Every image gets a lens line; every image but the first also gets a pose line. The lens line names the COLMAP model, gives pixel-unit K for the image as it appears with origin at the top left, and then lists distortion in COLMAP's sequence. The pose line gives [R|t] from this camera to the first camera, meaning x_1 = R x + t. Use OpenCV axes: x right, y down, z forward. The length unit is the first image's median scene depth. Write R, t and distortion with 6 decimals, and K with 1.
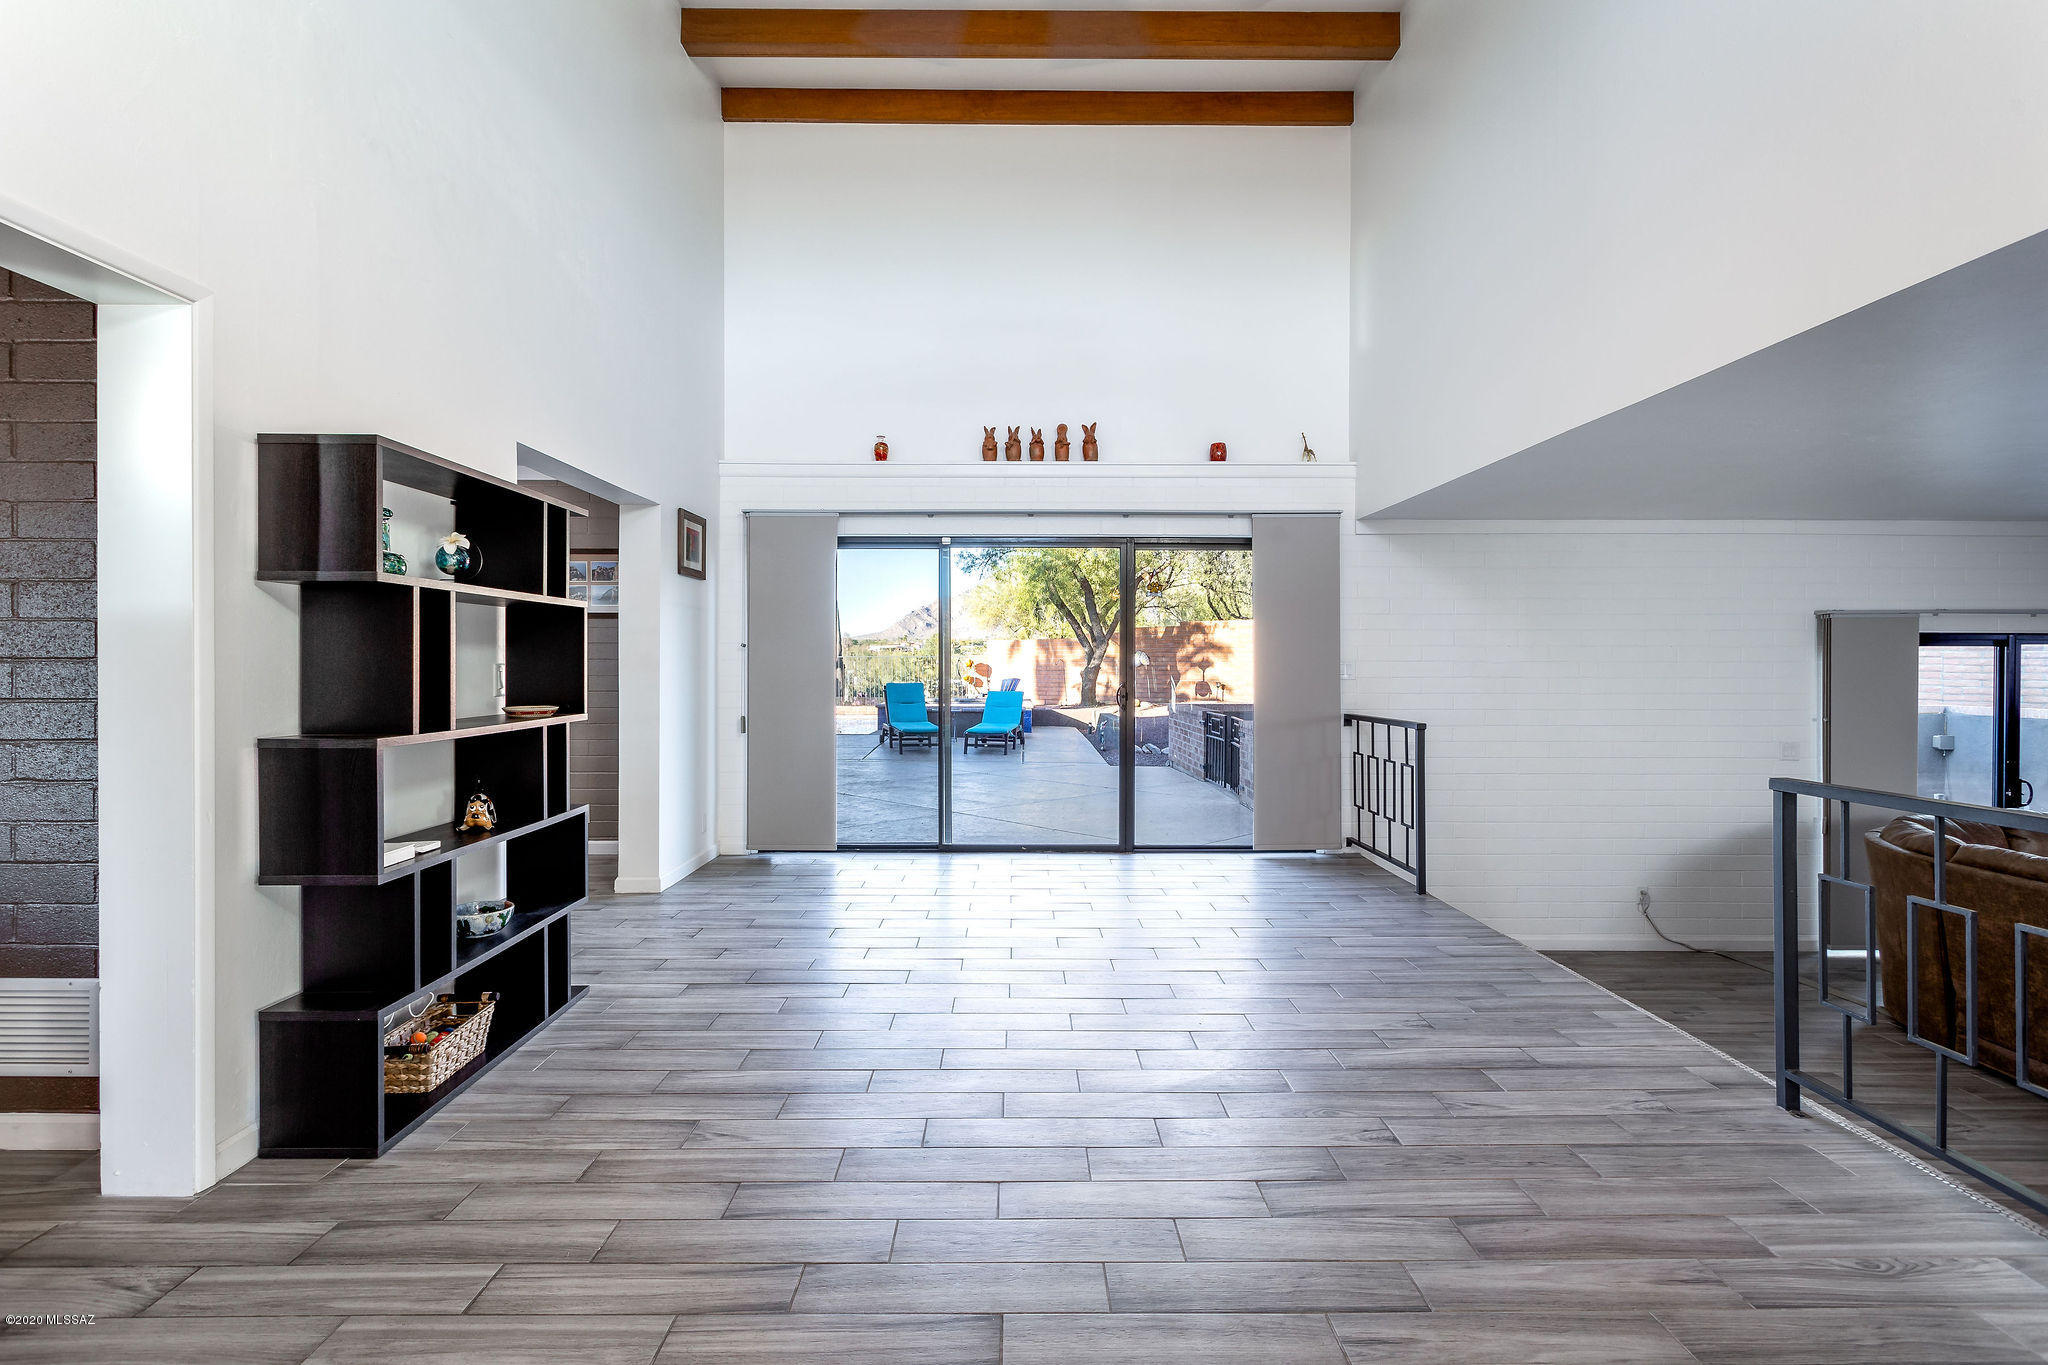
lens RADIAL K [[975.3, 0, 1025.4], [0, 975.3, 675.5], [0, 0, 1]] dist [0.003541, -0.000411]
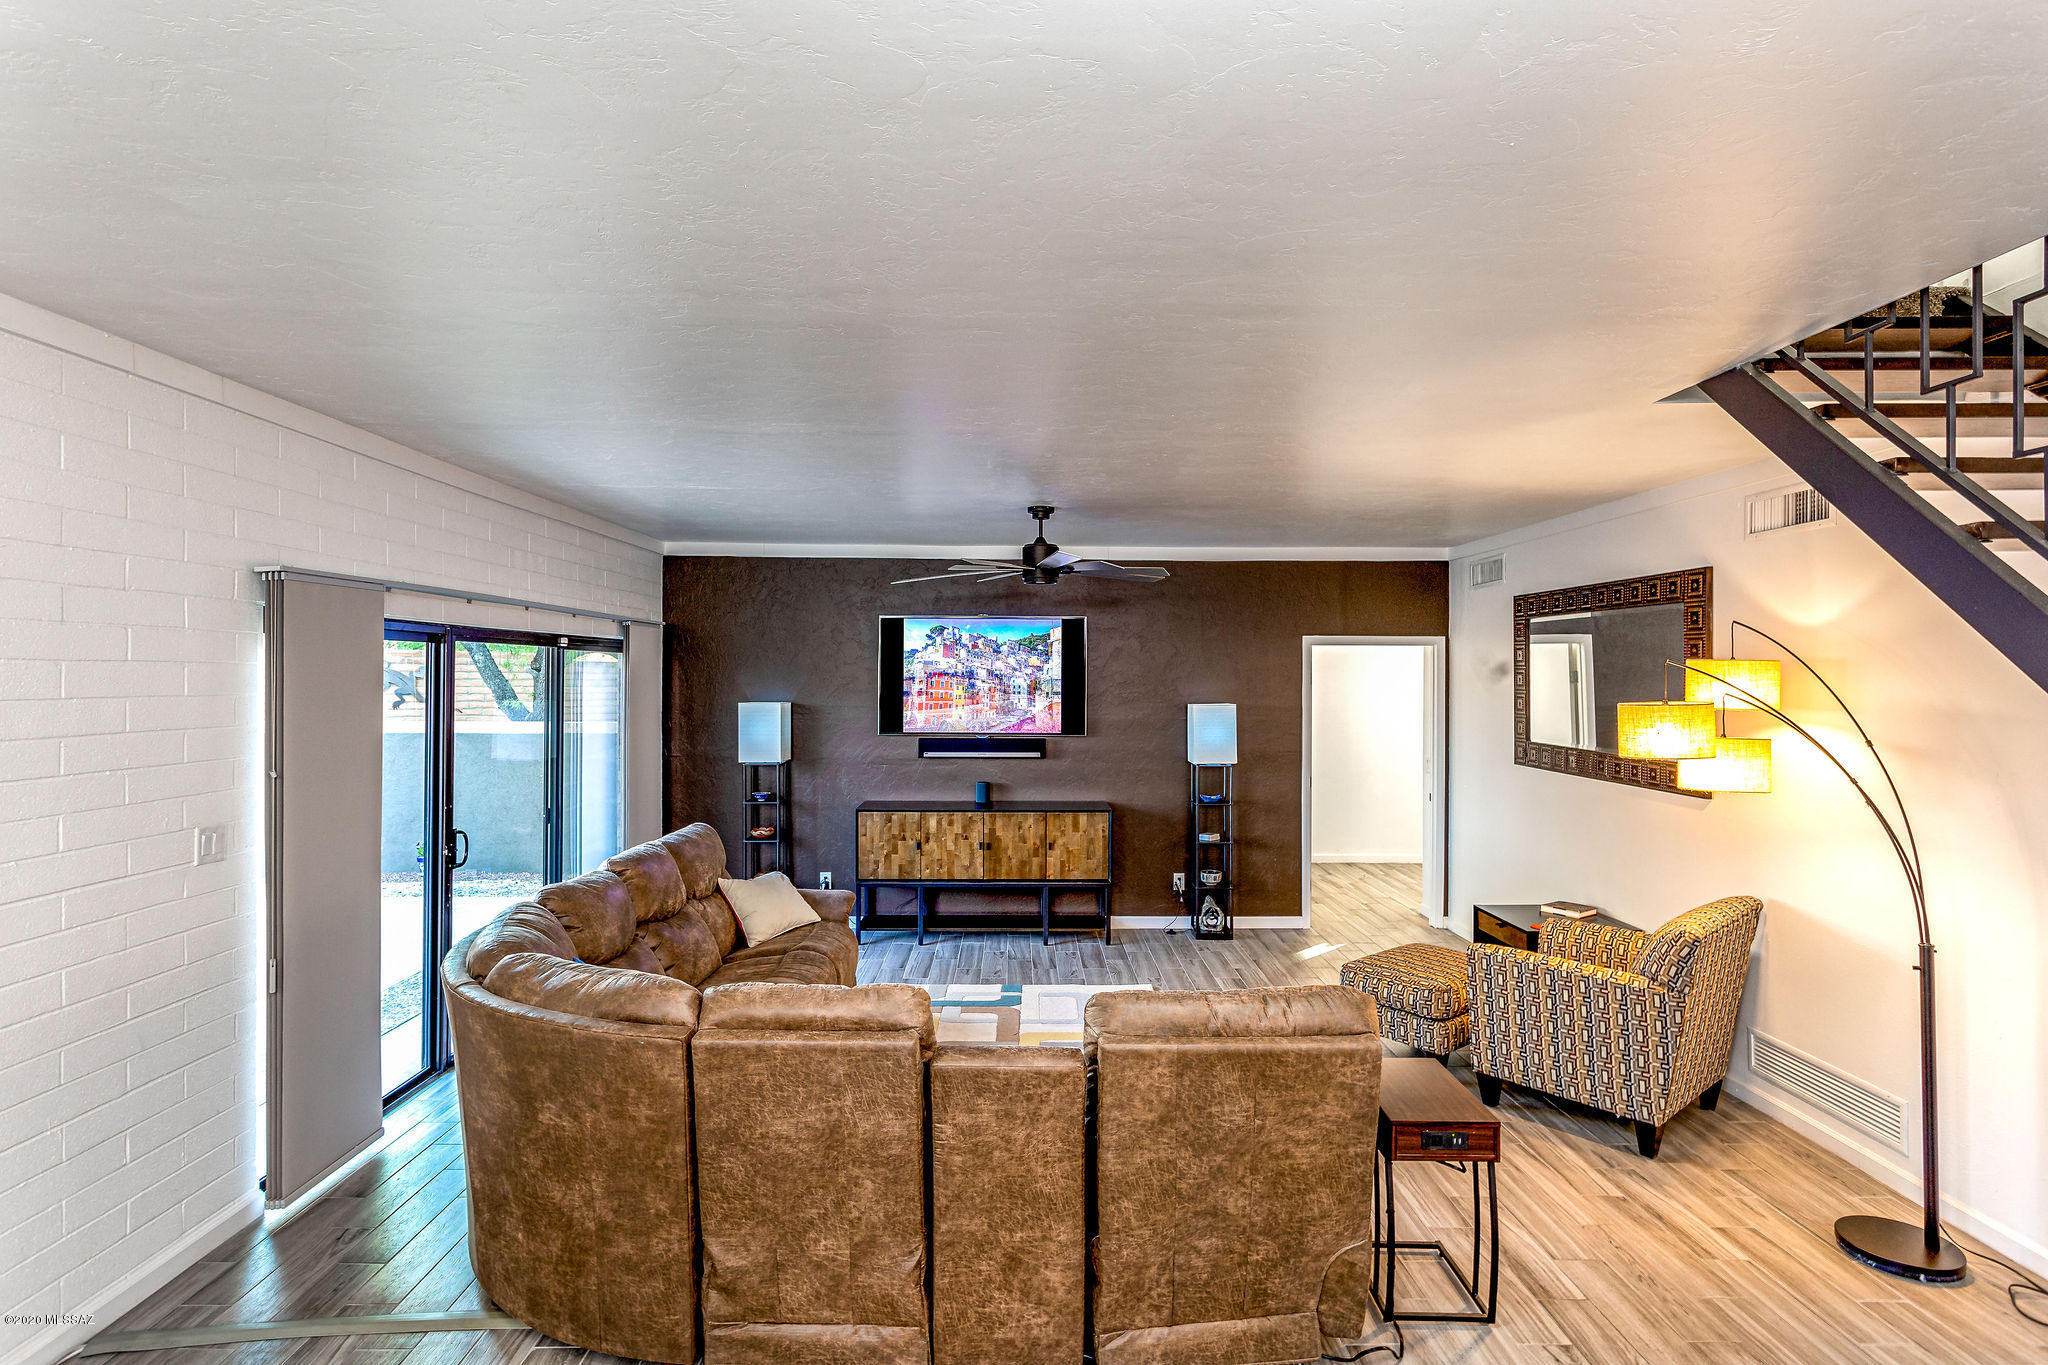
lens RADIAL K [[1026.6, 0, 1023.5], [0, 1026.6, 672.7], [0, 0, 1]] dist [-0.000522, -0.001071]
pose [[-0.009869, 0.002614, 0.999948, 0.436313], [0.003183, 0.999992, -0.002583, -0.010670], [-0.999946, 0.003157, -0.009877, 0.993356]]
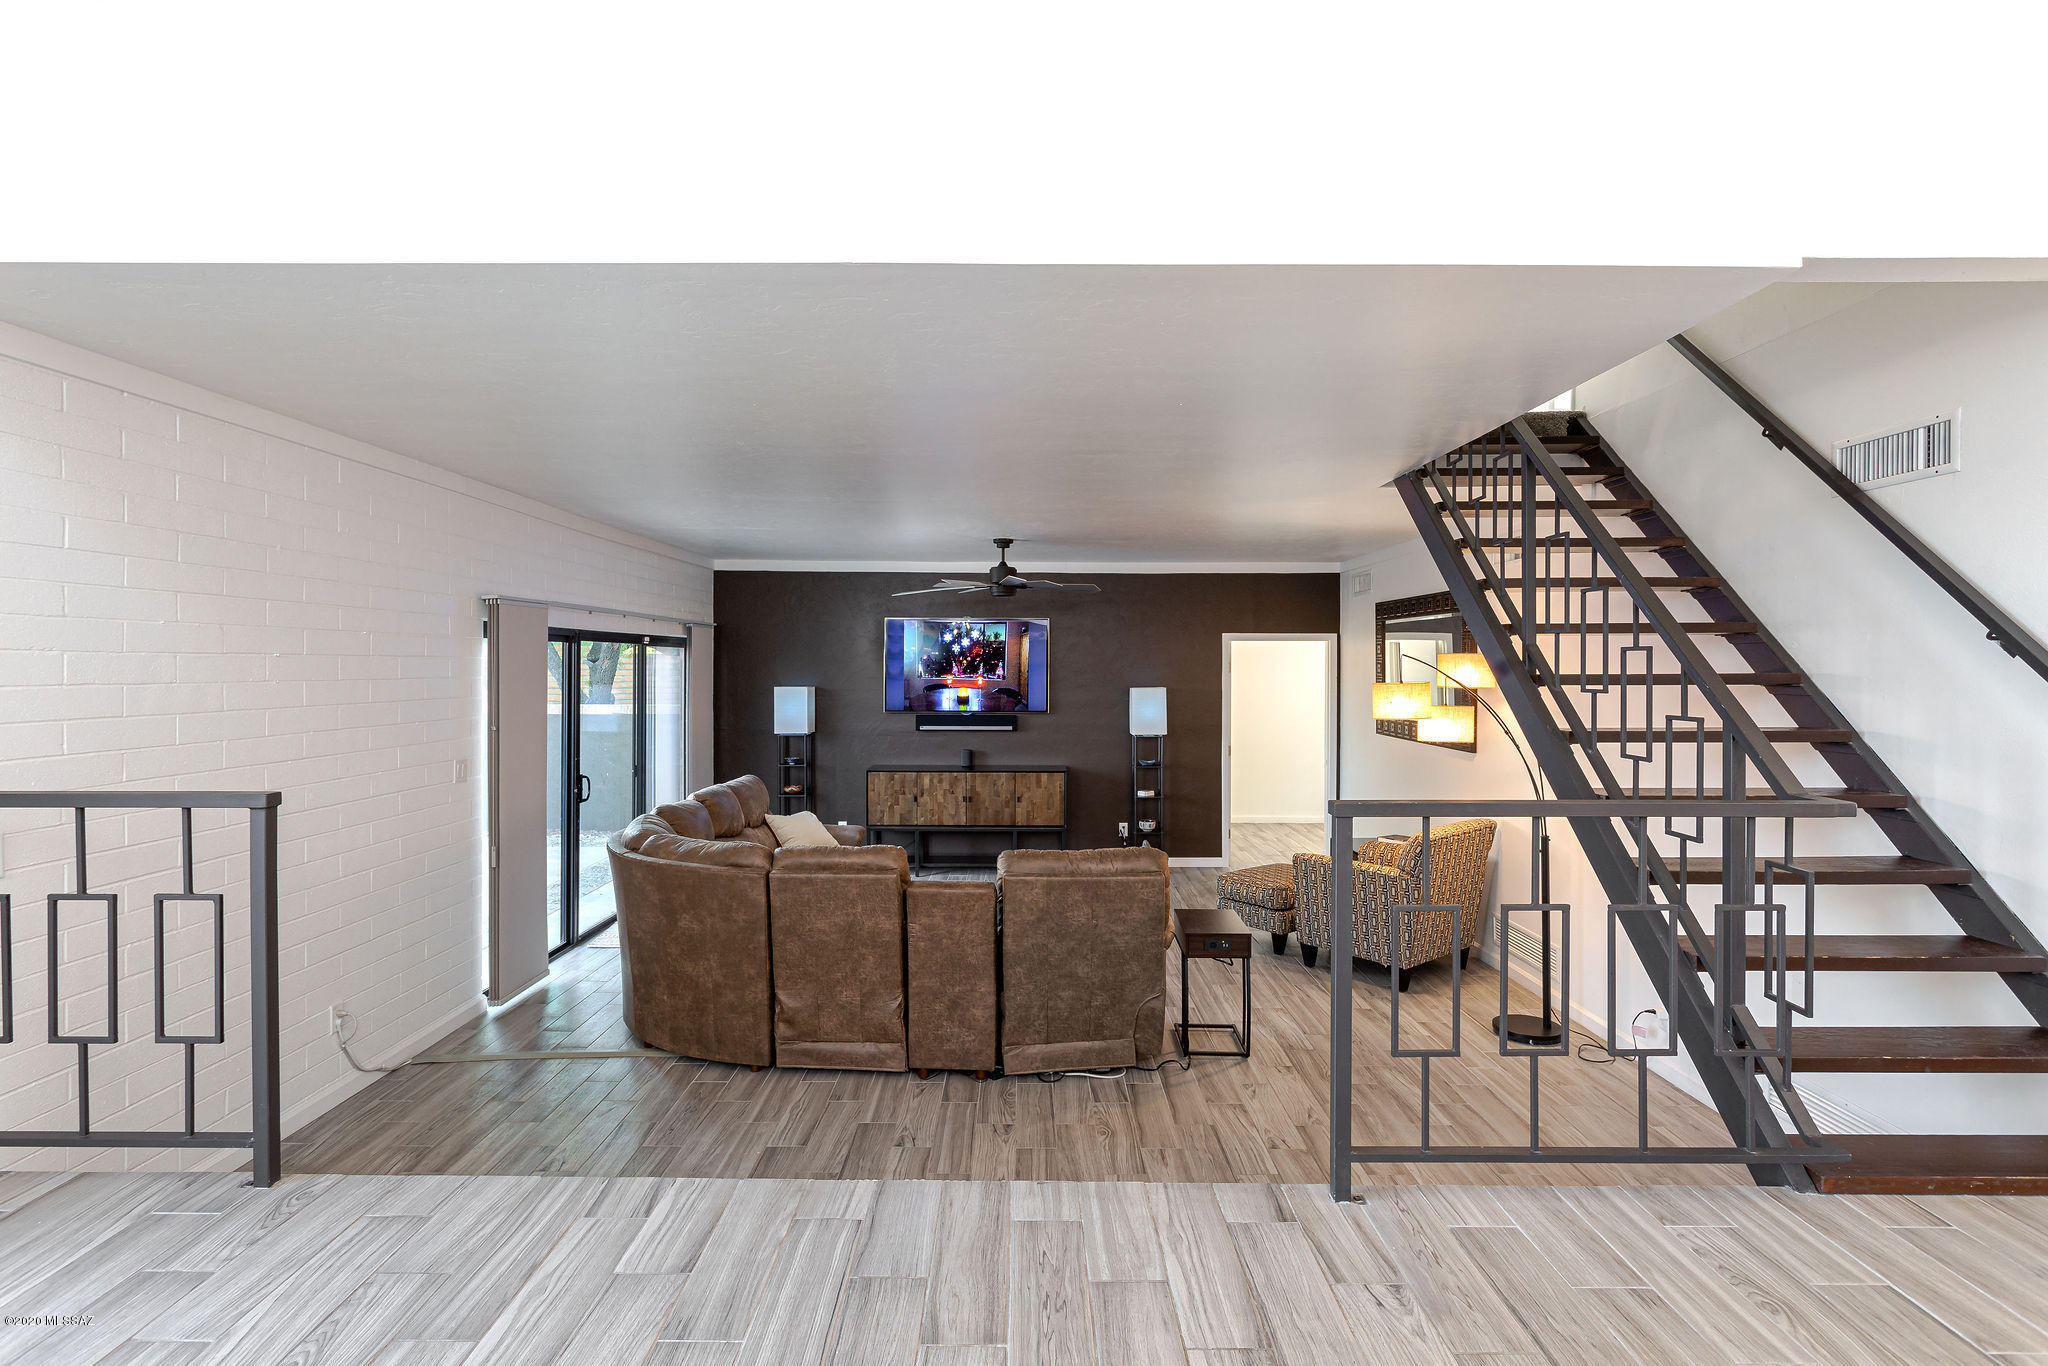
lens RADIAL K [[1026.6, 0, 1017.3], [0, 1026.6, 676.2], [0, 0, 1]] dist [-0.000522, -0.001071]
pose [[0.009226, -0.010369, 0.999904, -0.066308], [0.004472, 0.999937, 0.010328, -0.009123], [-0.999947, 0.004376, 0.009272, 0.908013]]
